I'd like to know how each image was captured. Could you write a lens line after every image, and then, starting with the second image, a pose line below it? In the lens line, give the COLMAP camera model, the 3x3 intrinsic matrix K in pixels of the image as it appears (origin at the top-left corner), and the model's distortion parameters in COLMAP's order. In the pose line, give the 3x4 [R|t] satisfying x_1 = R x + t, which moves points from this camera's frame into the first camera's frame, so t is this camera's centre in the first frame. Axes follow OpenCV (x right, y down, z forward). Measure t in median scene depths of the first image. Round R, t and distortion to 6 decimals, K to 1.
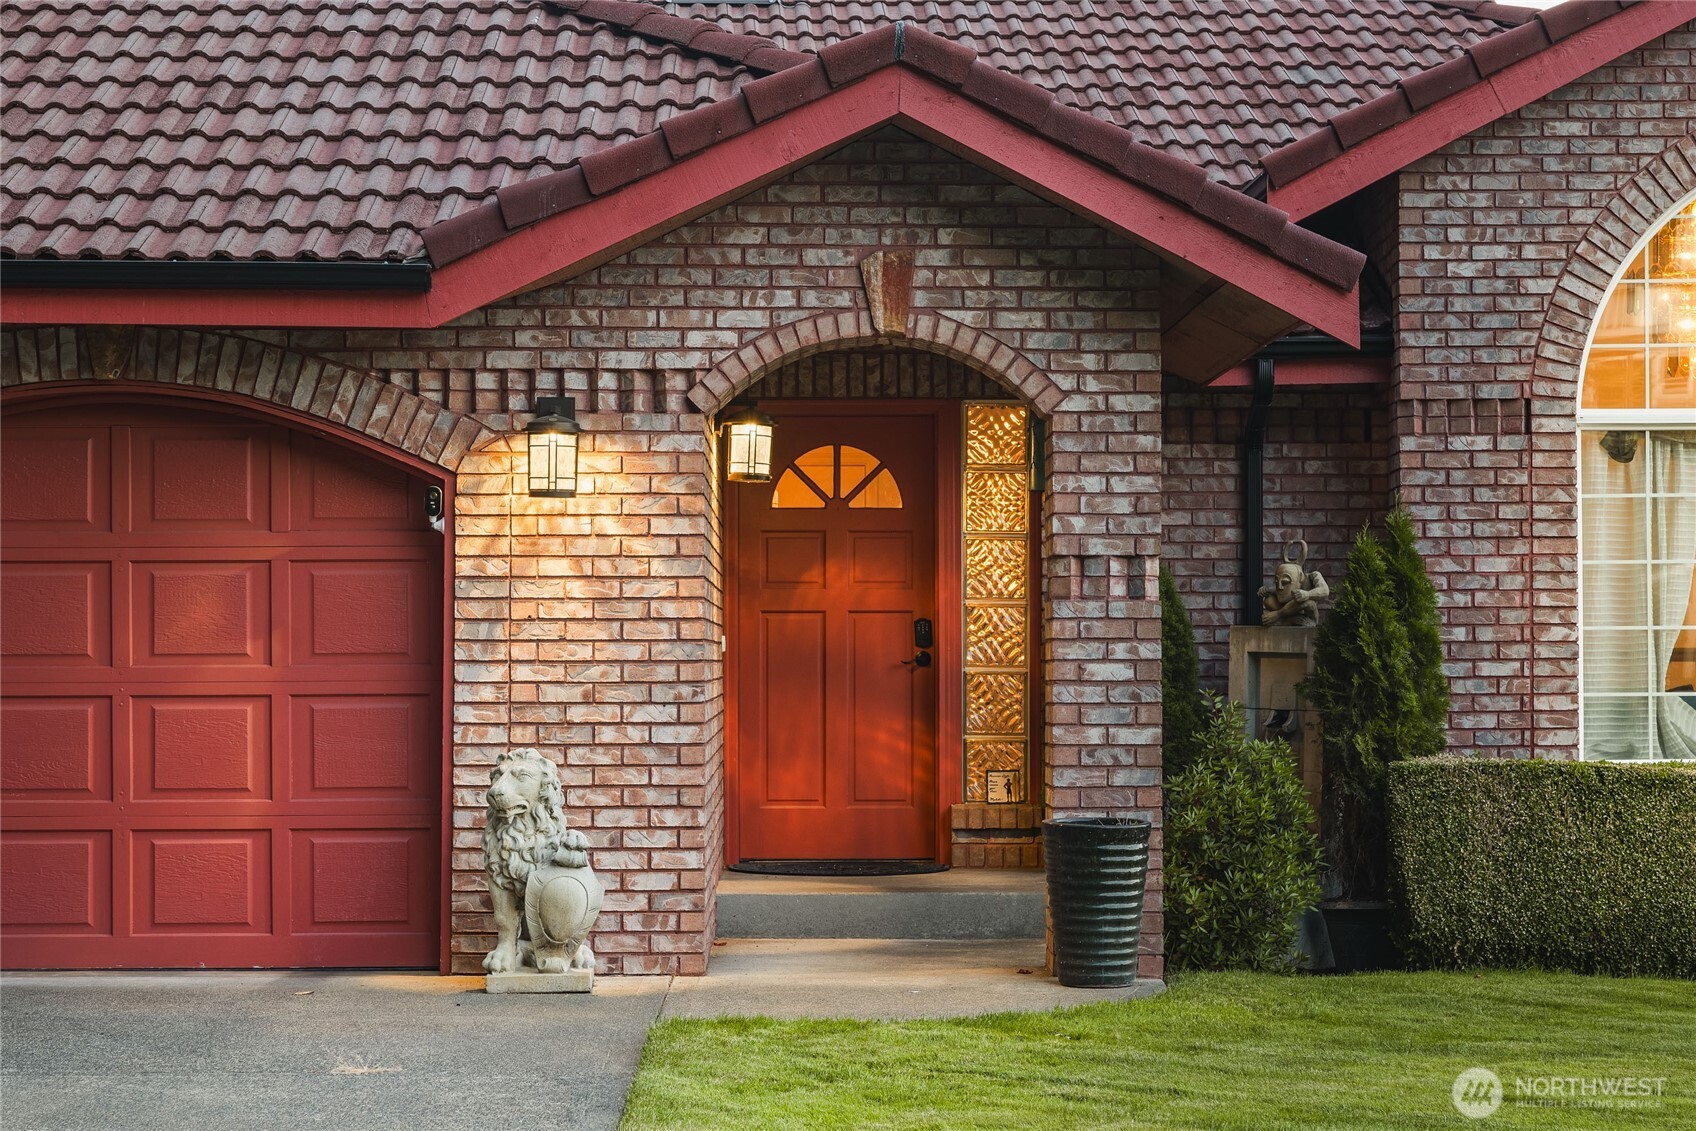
lens RADIAL K [[3444.0, 0, 851.4], [0, 3444.0, 561.9], [0, 0, 1]] dist [0.079918, 0.000000]
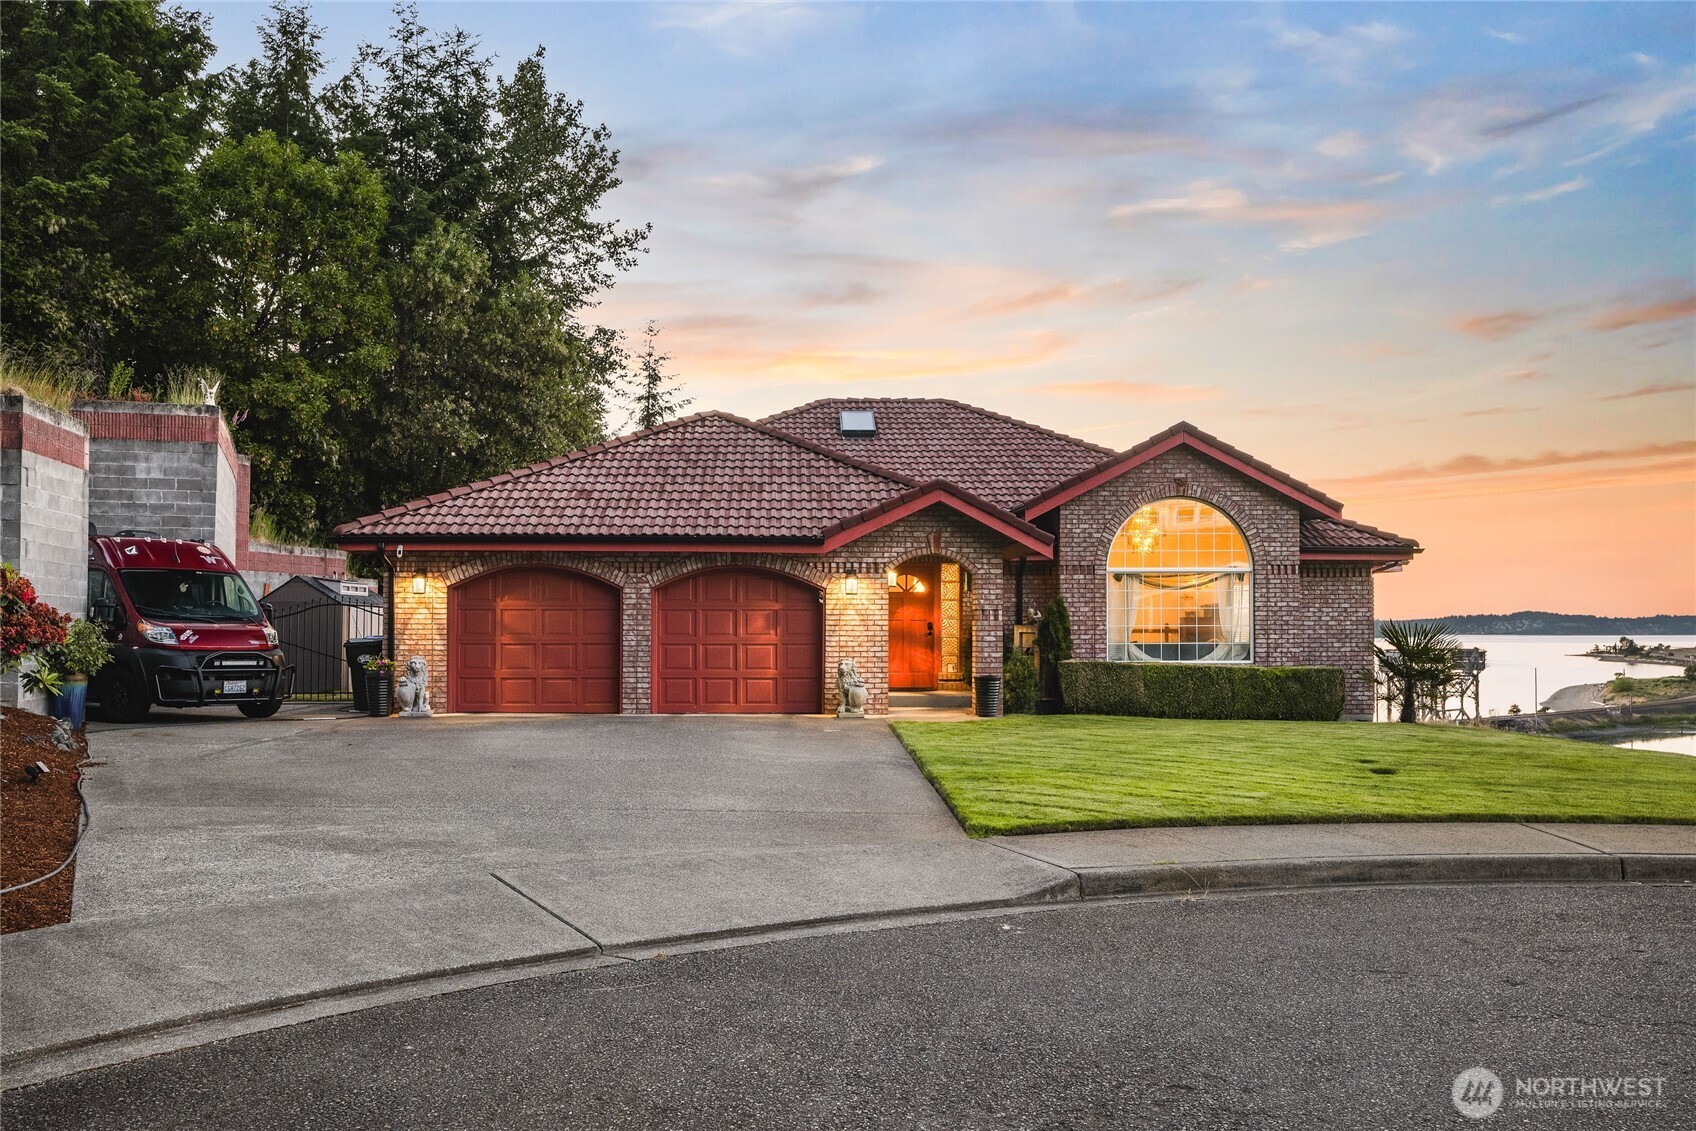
lens RADIAL K [[1448.9, 0, 842.2], [0, 1448.9, 573.8], [0, 0, 1]] dist [0.011134, 0.003831]
pose [[0.999707, 0.003370, 0.023978, -0.132702], [-0.003296, 0.999990, -0.003129, -0.036418], [-0.023989, 0.003049, 0.999708, -0.653761]]
